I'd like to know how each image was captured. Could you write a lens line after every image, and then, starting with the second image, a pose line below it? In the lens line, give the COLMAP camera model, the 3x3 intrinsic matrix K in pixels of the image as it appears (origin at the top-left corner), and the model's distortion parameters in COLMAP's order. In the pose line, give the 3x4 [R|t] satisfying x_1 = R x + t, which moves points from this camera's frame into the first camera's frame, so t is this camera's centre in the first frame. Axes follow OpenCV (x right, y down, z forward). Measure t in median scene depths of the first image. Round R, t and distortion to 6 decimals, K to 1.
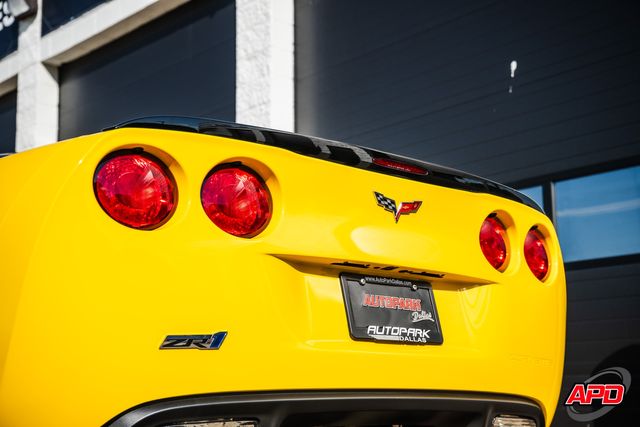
lens RADIAL K [[918.0, 0, 336.4], [0, 918.0, 214.0], [0, 0, 1]] dist [0.190224, 0.033565]
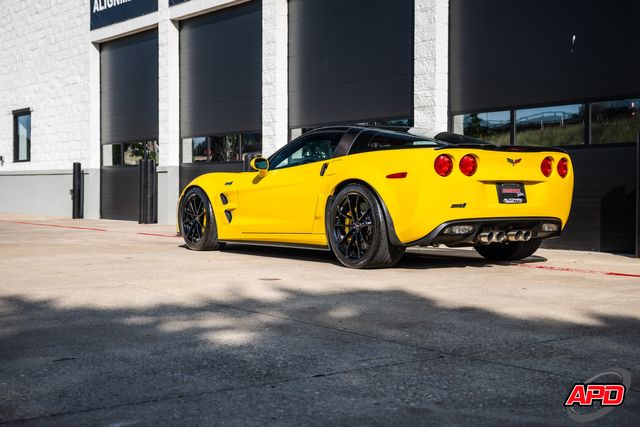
lens RADIAL K [[879.0, 0, 355.6], [0, 879.0, 195.3], [0, 0, 1]] dist [0.115643, -0.005124]
pose [[0.996122, 0.012081, -0.087152, -0.199150], [0.006415, 0.977922, 0.208873, -0.500871], [0.087751, -0.208622, 0.974052, -1.926046]]
